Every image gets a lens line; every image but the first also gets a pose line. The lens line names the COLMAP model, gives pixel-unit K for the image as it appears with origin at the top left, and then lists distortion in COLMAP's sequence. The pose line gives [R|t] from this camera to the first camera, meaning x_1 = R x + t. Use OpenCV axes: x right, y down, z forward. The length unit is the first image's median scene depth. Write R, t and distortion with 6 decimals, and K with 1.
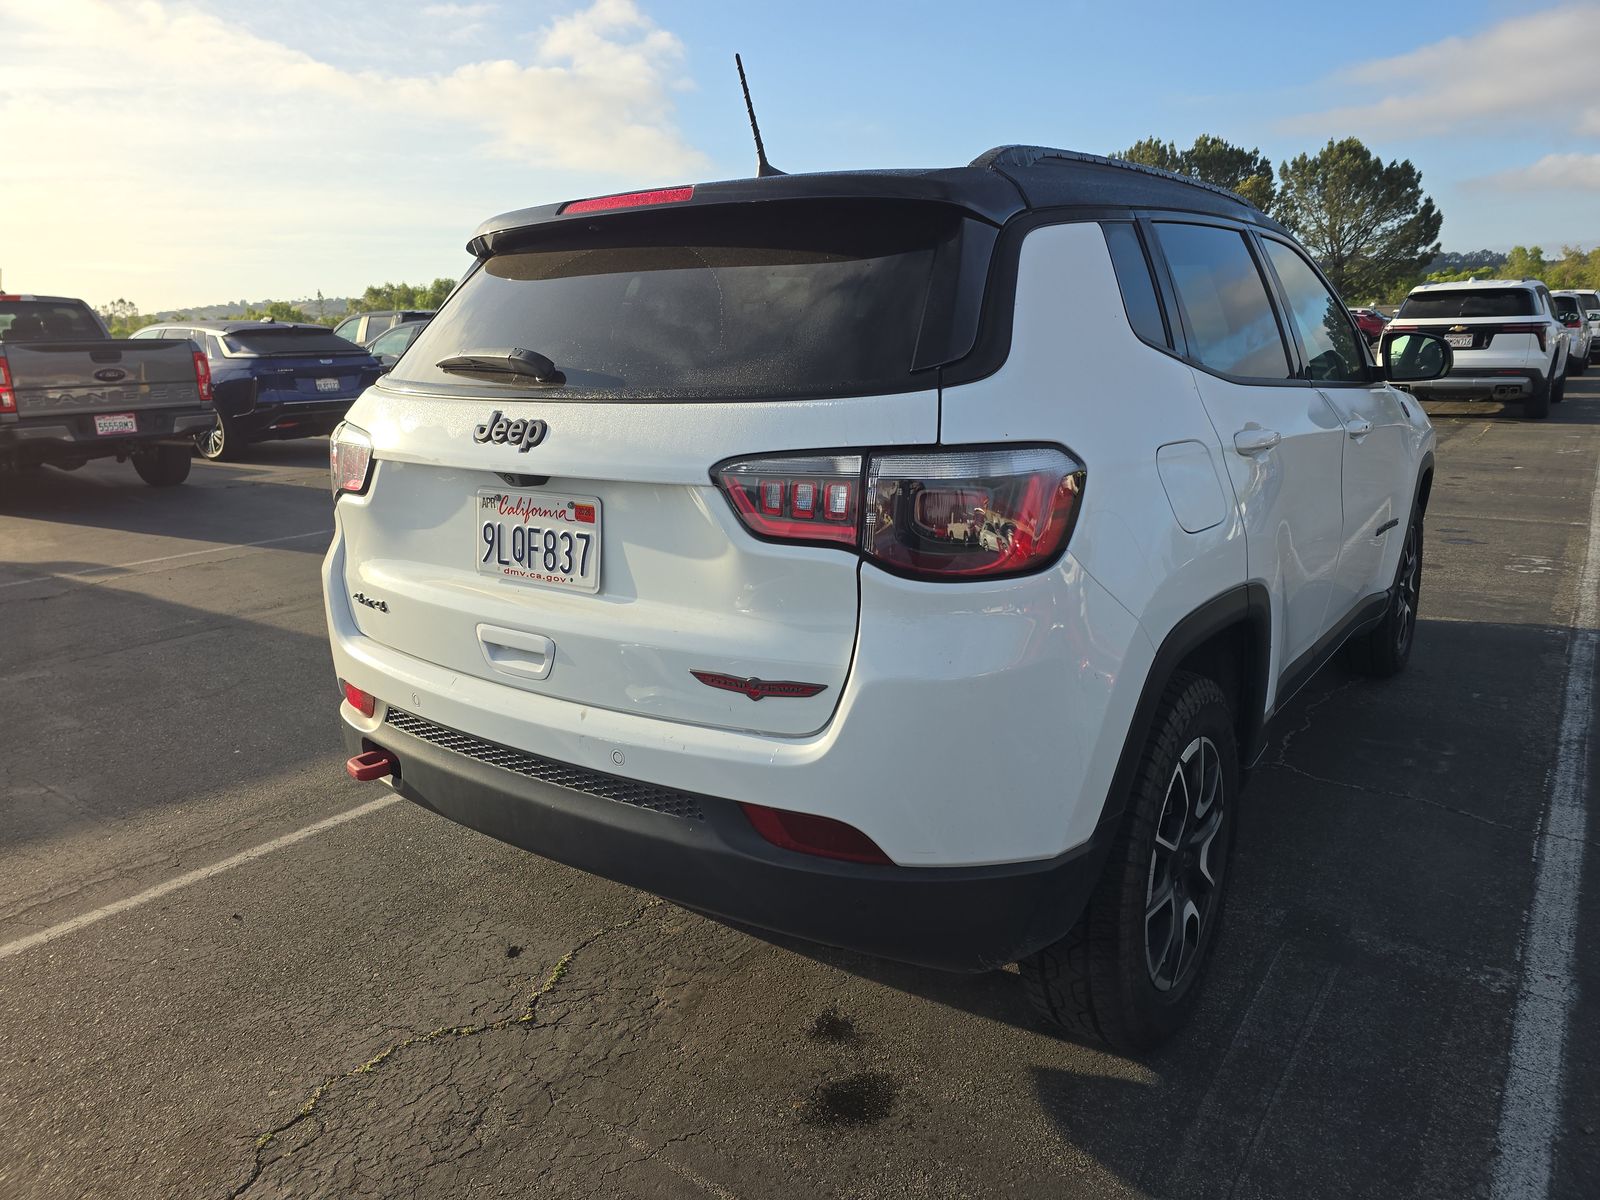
lens RADIAL K [[1070.8, 0, 800.0], [0, 1070.8, 600.0], [0, 0, 1]] dist [0.024053, -0.005573]
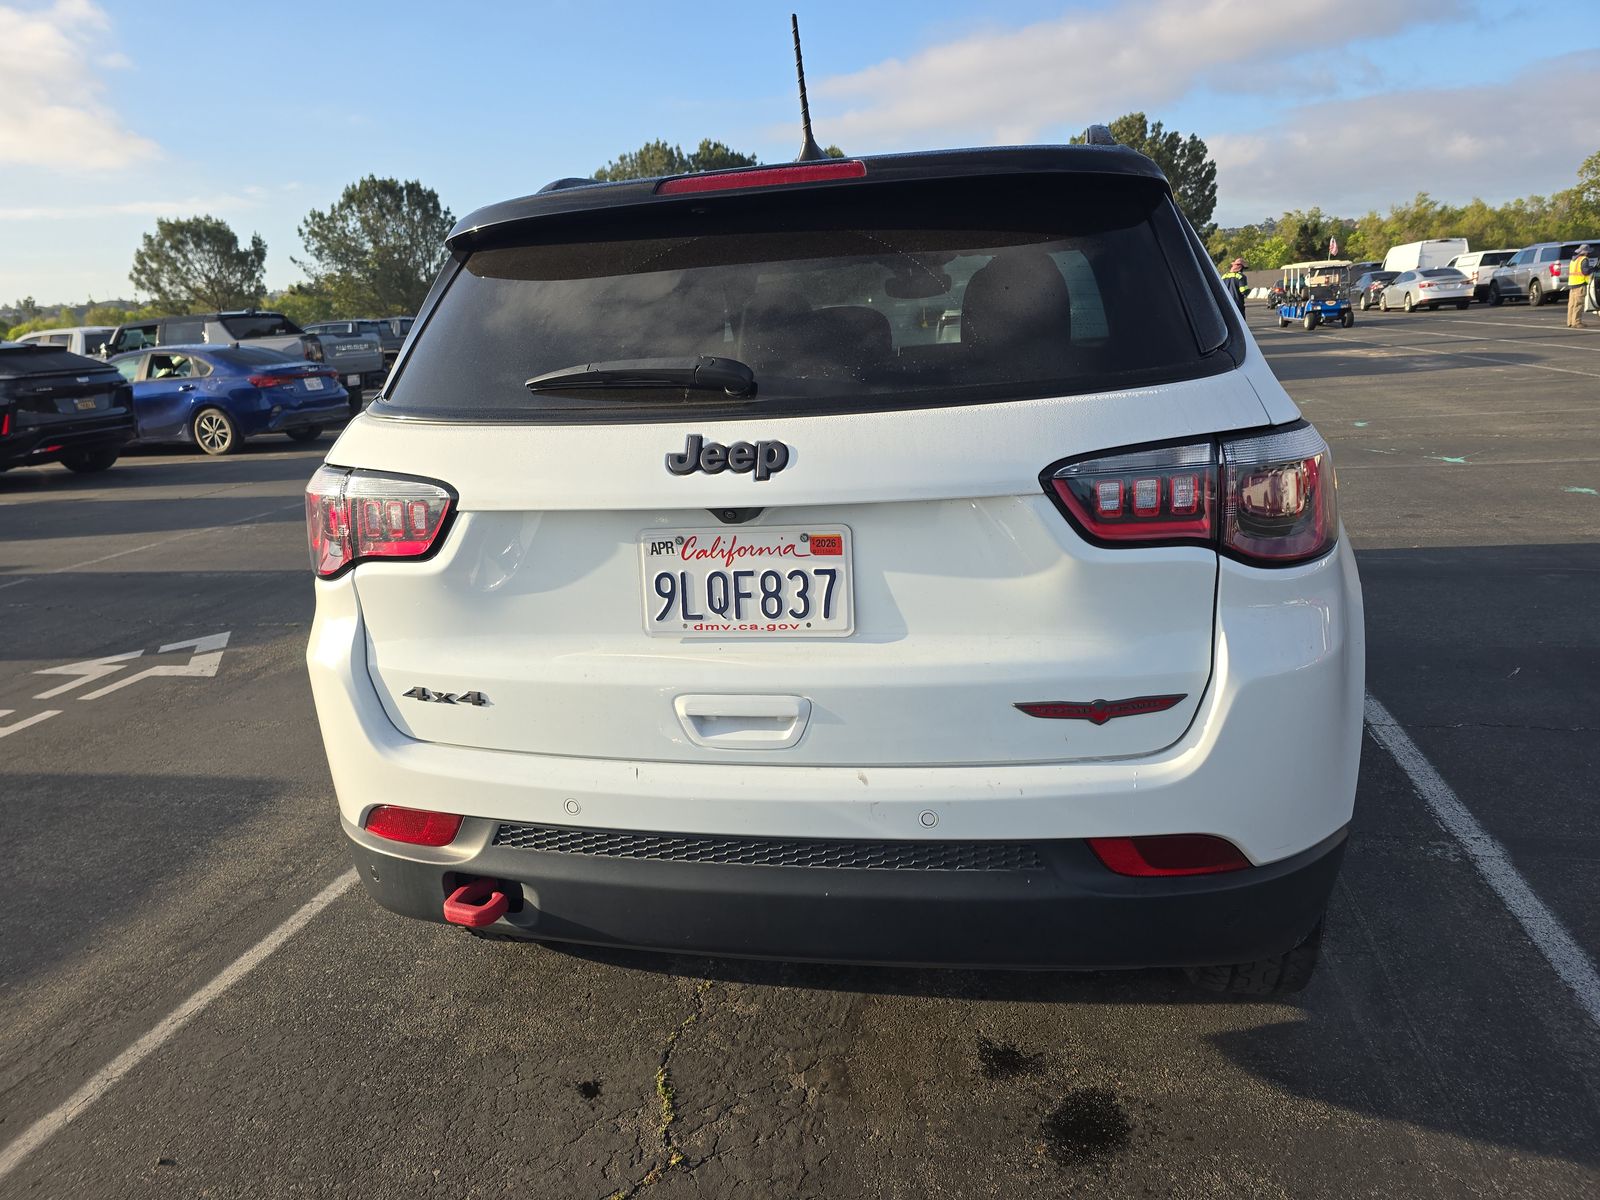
lens RADIAL K [[1087.7, 0, 802.3], [0, 1087.7, 592.7], [0, 0, 1]] dist [0.020262, -0.007224]
pose [[0.912009, -0.133789, 0.387736, -0.521505], [0.137767, 0.990307, 0.017658, -0.057058], [-0.386341, 0.037313, 0.921601, 0.198782]]
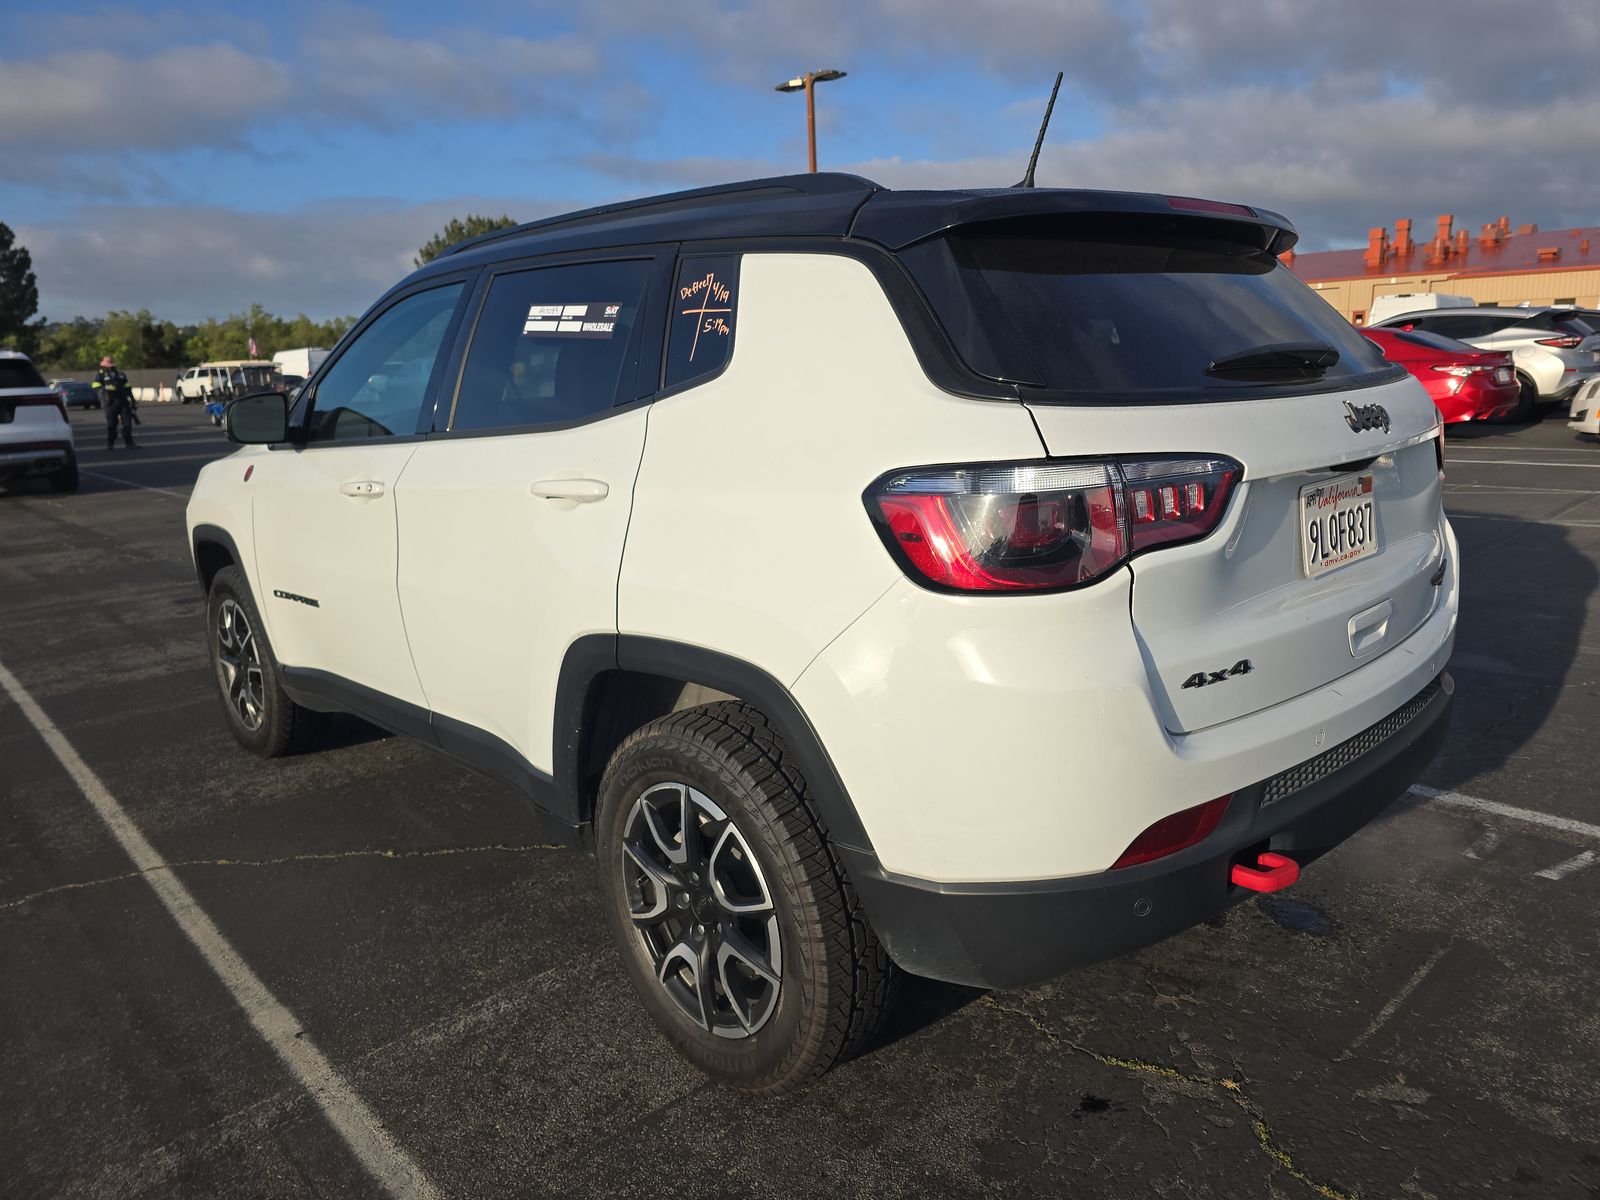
lens RADIAL K [[1087.7, 0, 802.3], [0, 1087.7, 592.7], [0, 0, 1]] dist [0.020262, -0.007224]
pose [[0.189015, -0.188894, 0.963635, -1.348346], [0.267069, 0.954222, 0.134664, -0.267737], [-0.944959, 0.231904, 0.230810, 1.232600]]
